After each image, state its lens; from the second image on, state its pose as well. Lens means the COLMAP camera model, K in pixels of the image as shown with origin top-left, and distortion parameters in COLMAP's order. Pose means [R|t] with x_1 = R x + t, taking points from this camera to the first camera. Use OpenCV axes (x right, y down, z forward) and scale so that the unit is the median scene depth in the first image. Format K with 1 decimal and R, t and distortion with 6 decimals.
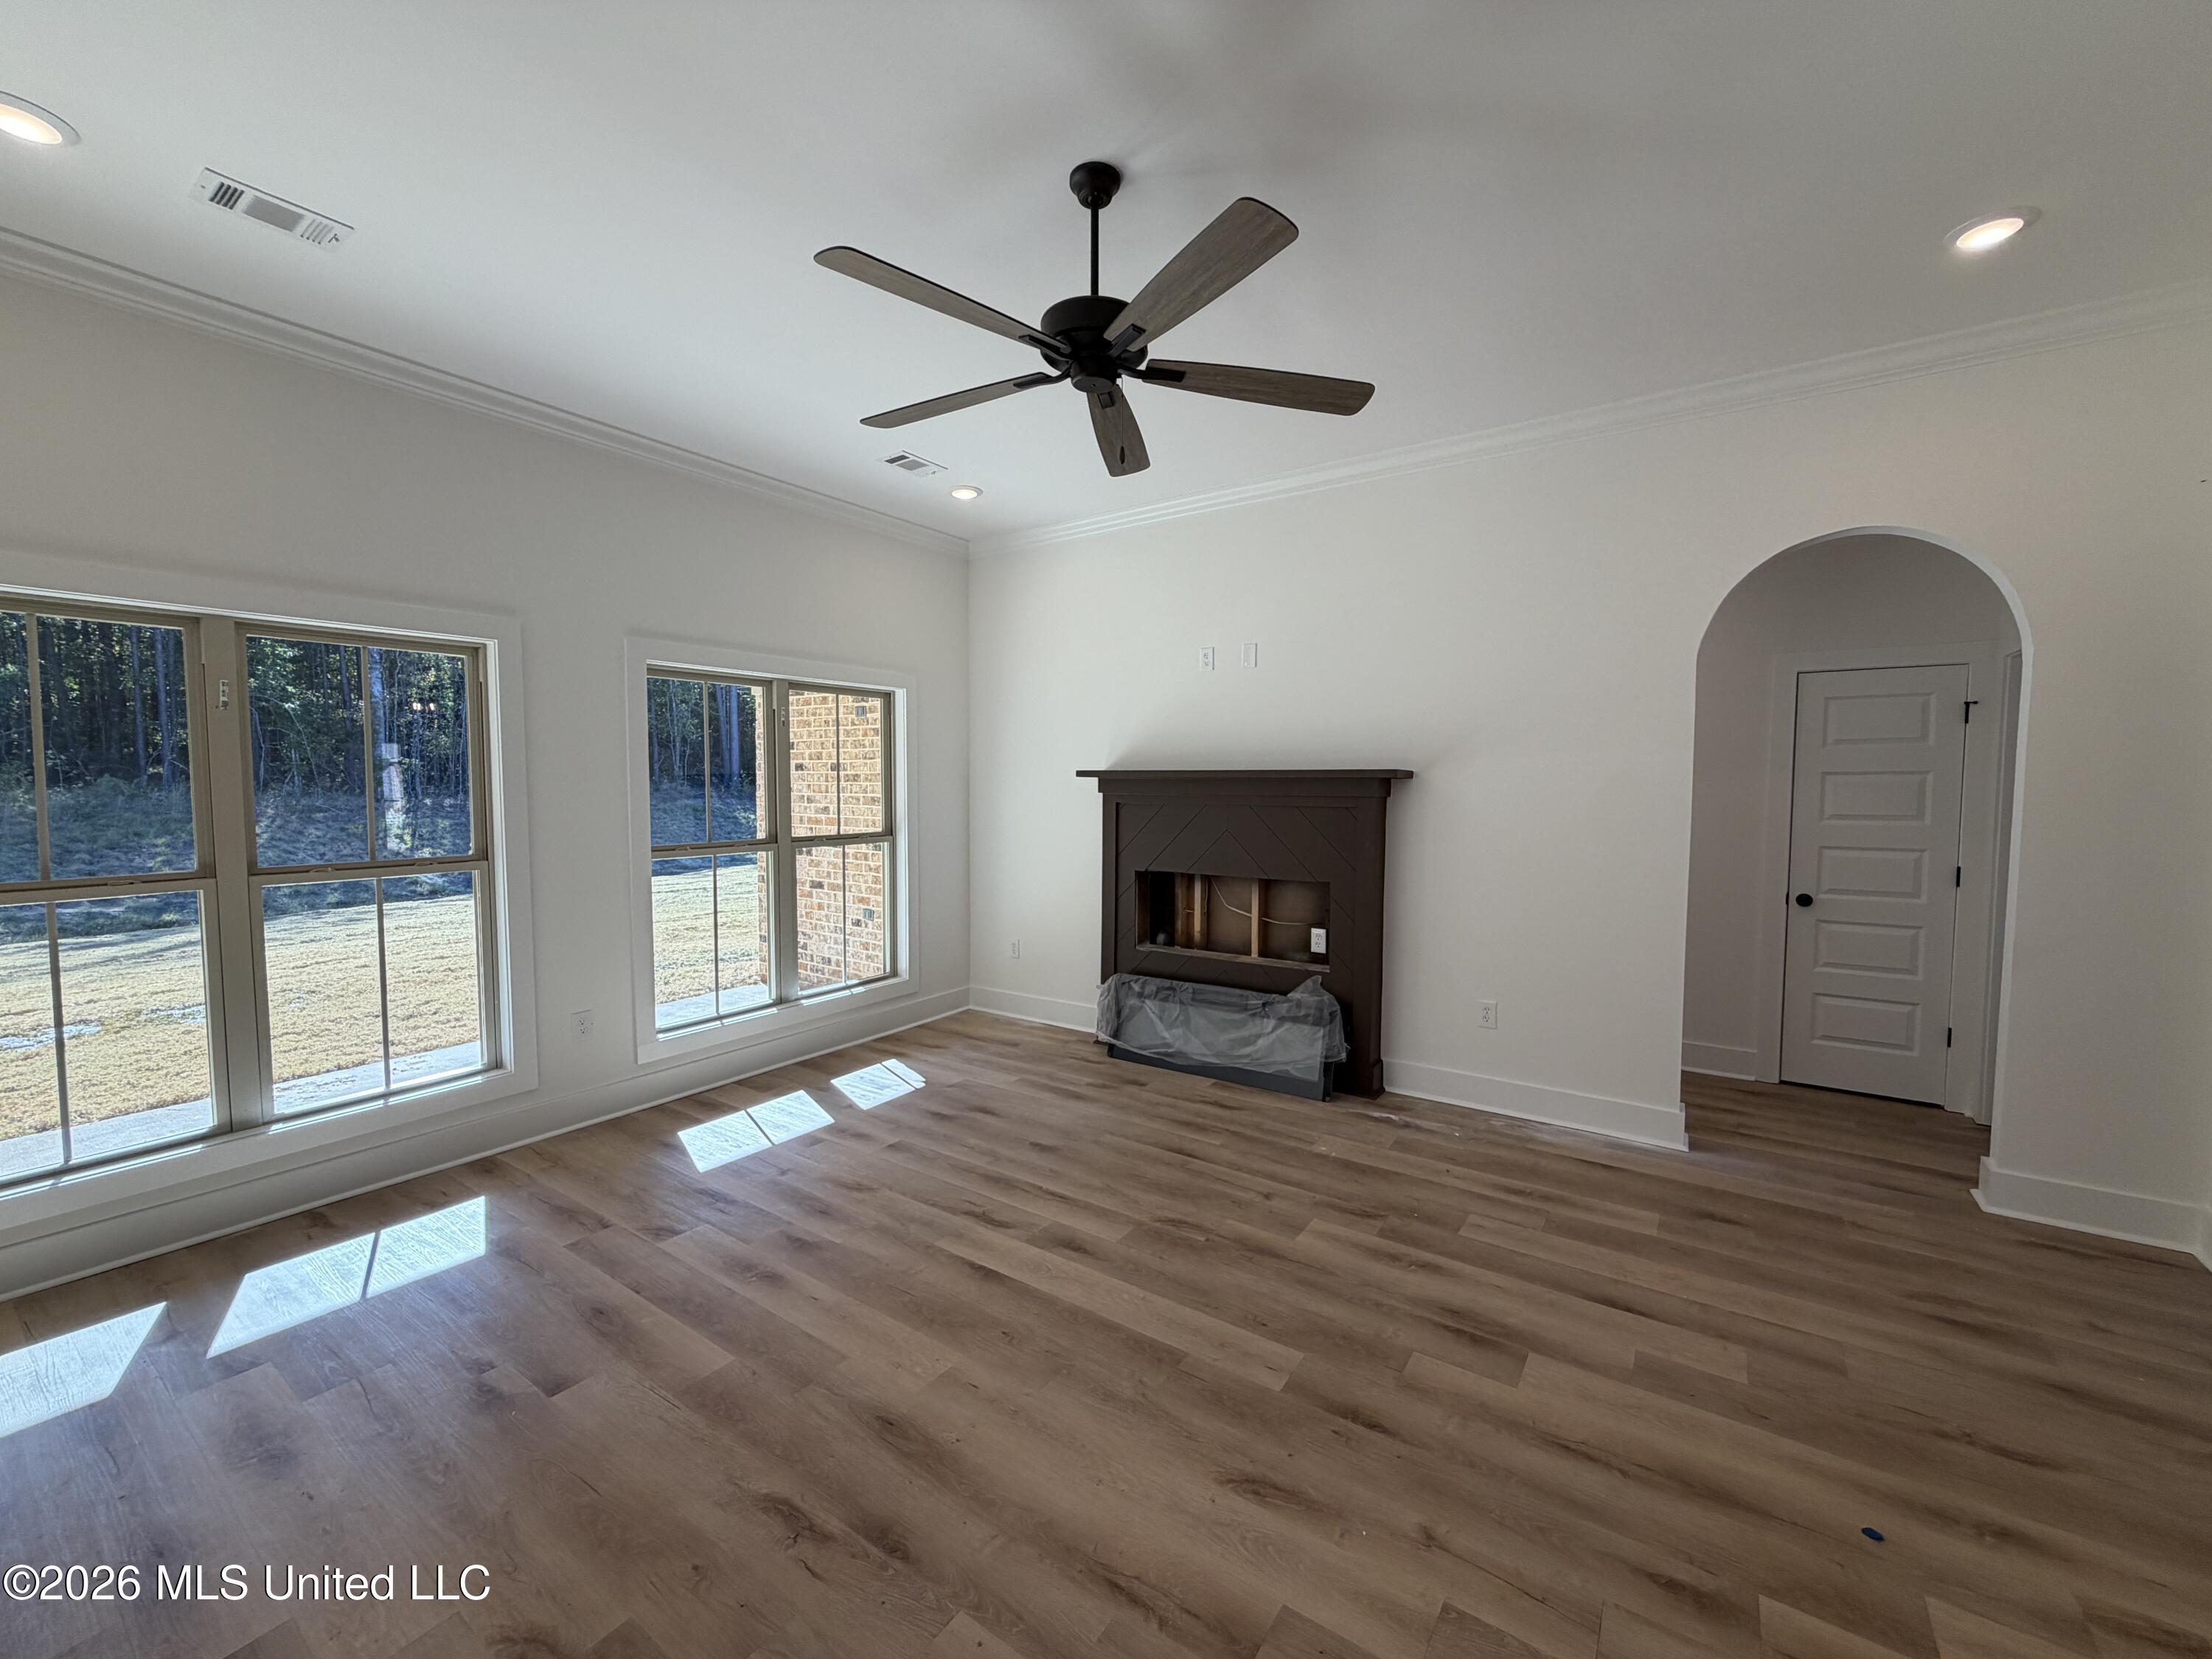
lens RADIAL K [[882.1, 0, 1096.5], [0, 882.1, 829.8], [0, 0, 1]] dist [-0.002048, 0.000116]
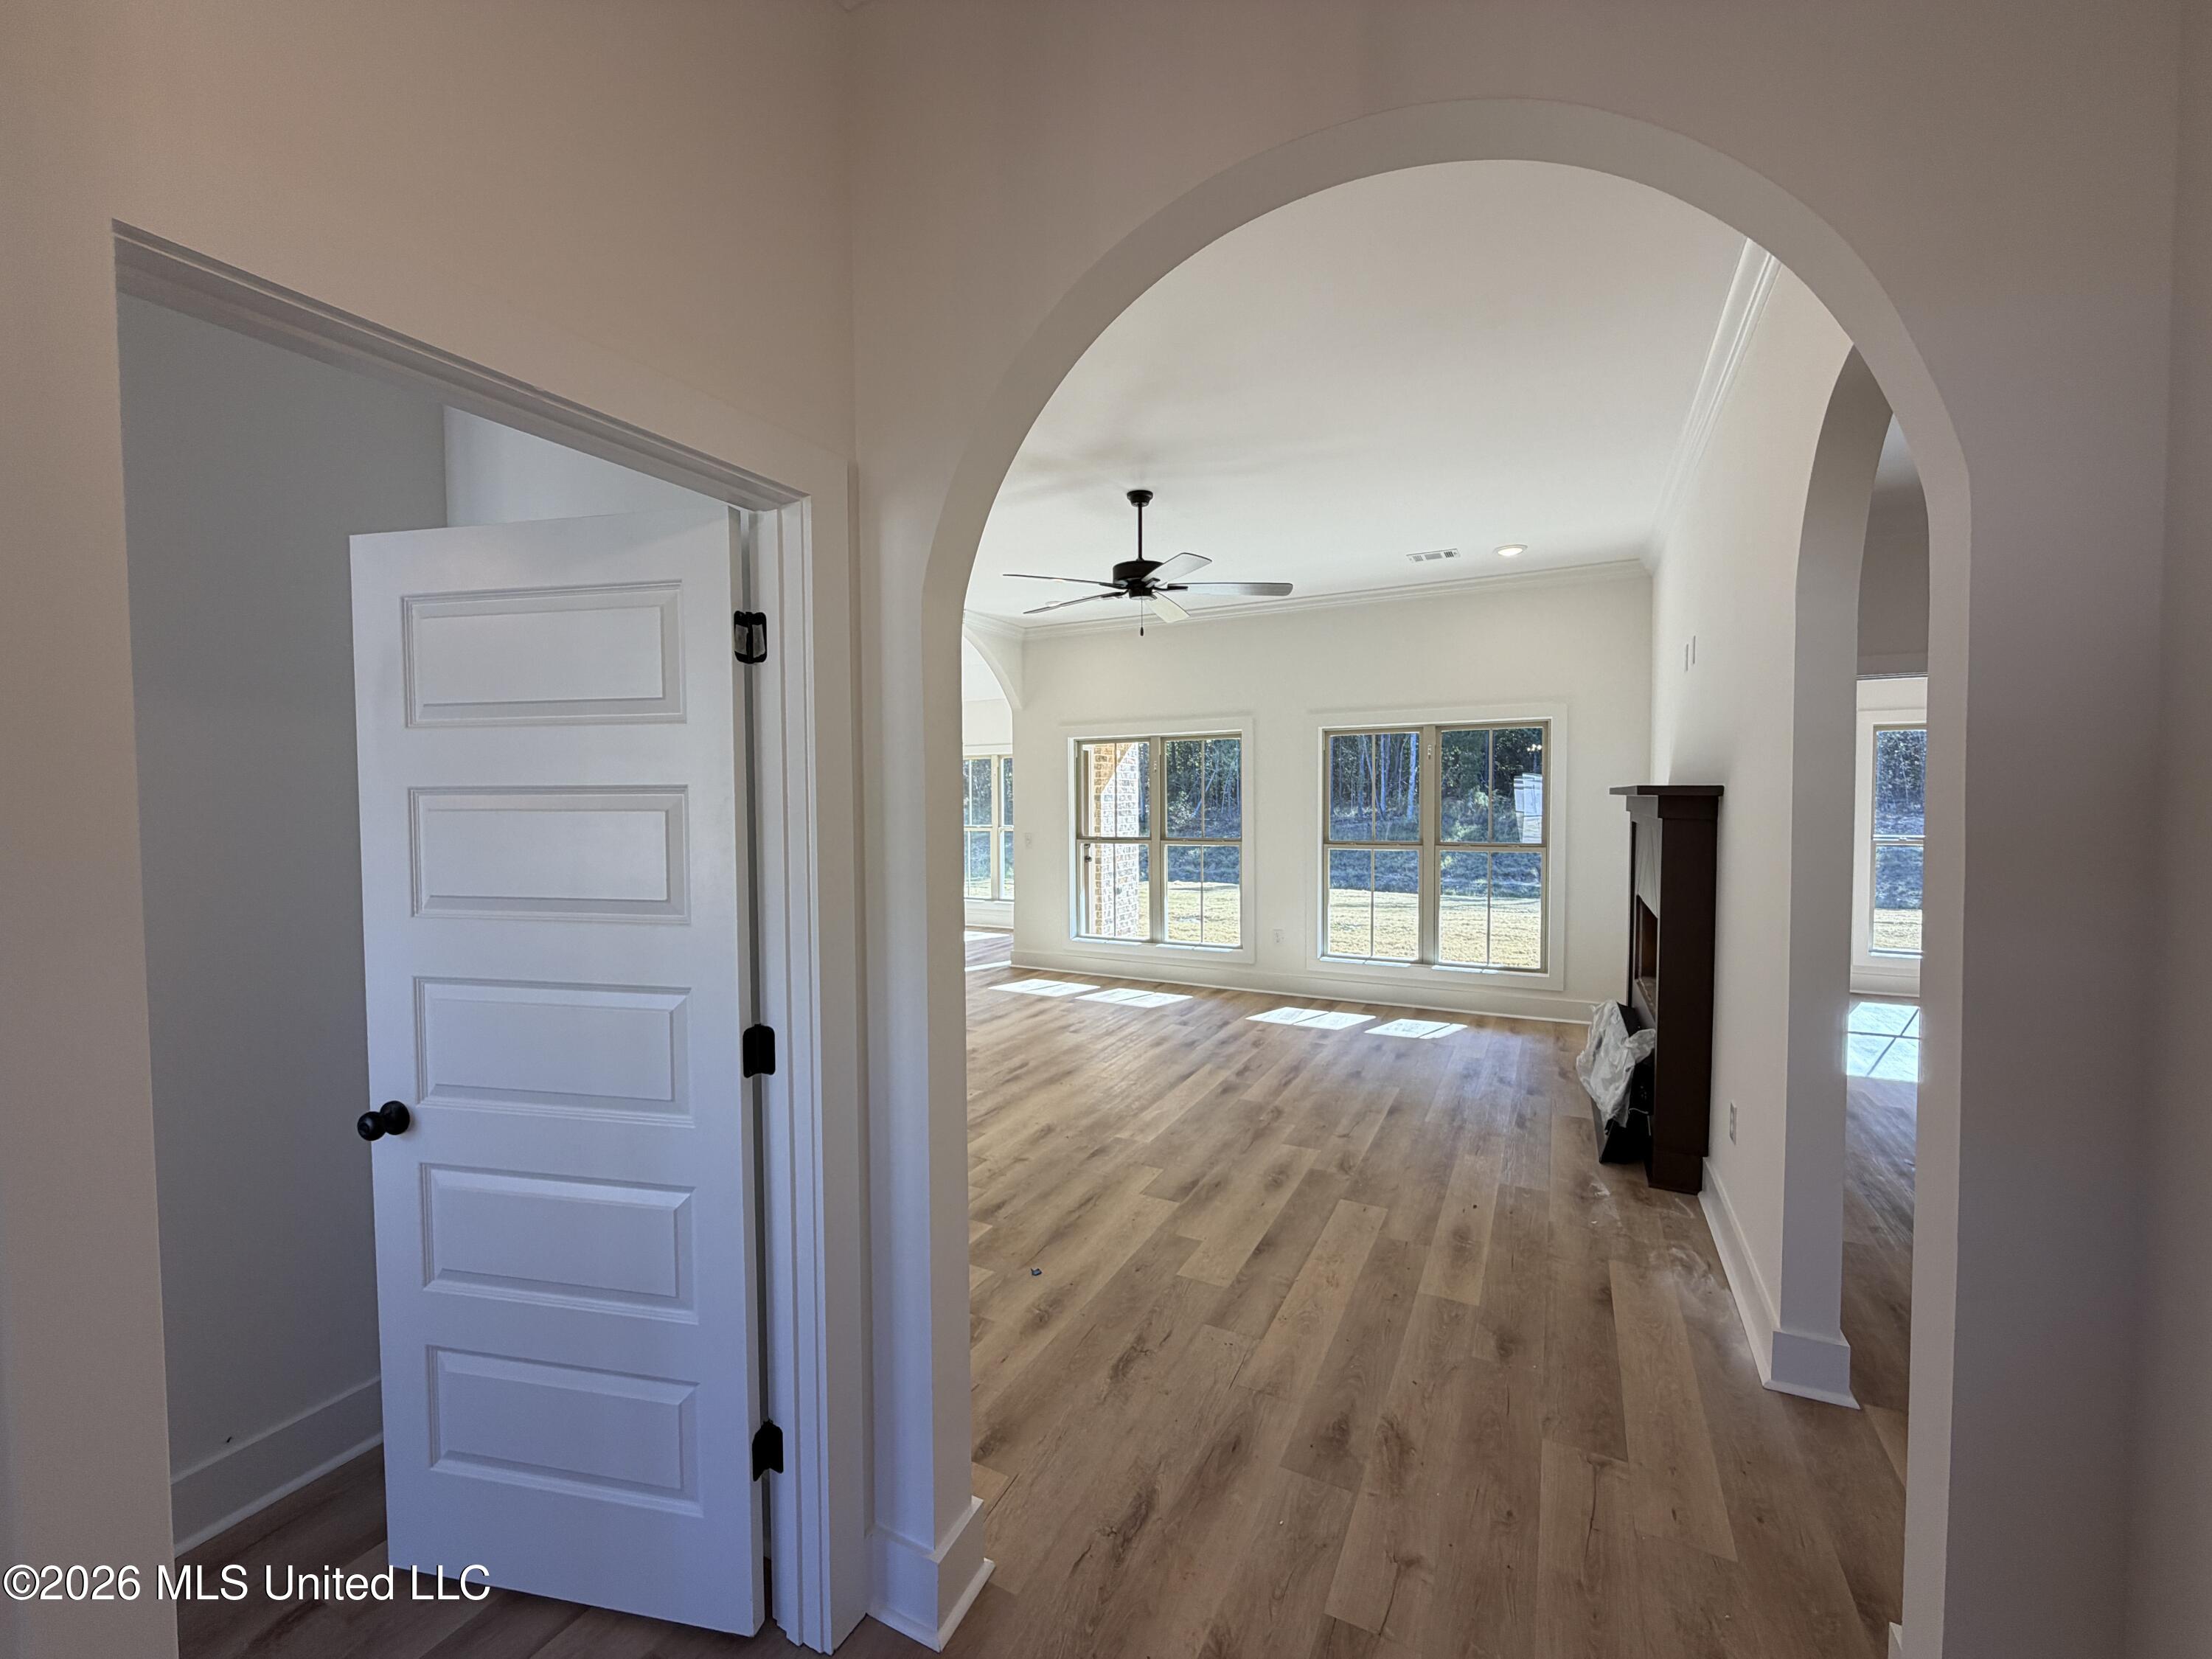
lens RADIAL K [[882.1, 0, 1100.8], [0, 882.1, 832.9], [0, 0, 1]] dist [-0.002048, 0.000116]
pose [[0.131215, 0.035389, -0.990722, 1.211319], [-0.047084, 0.998457, 0.029429, -0.027019], [0.990235, 0.042786, 0.132679, 0.426264]]
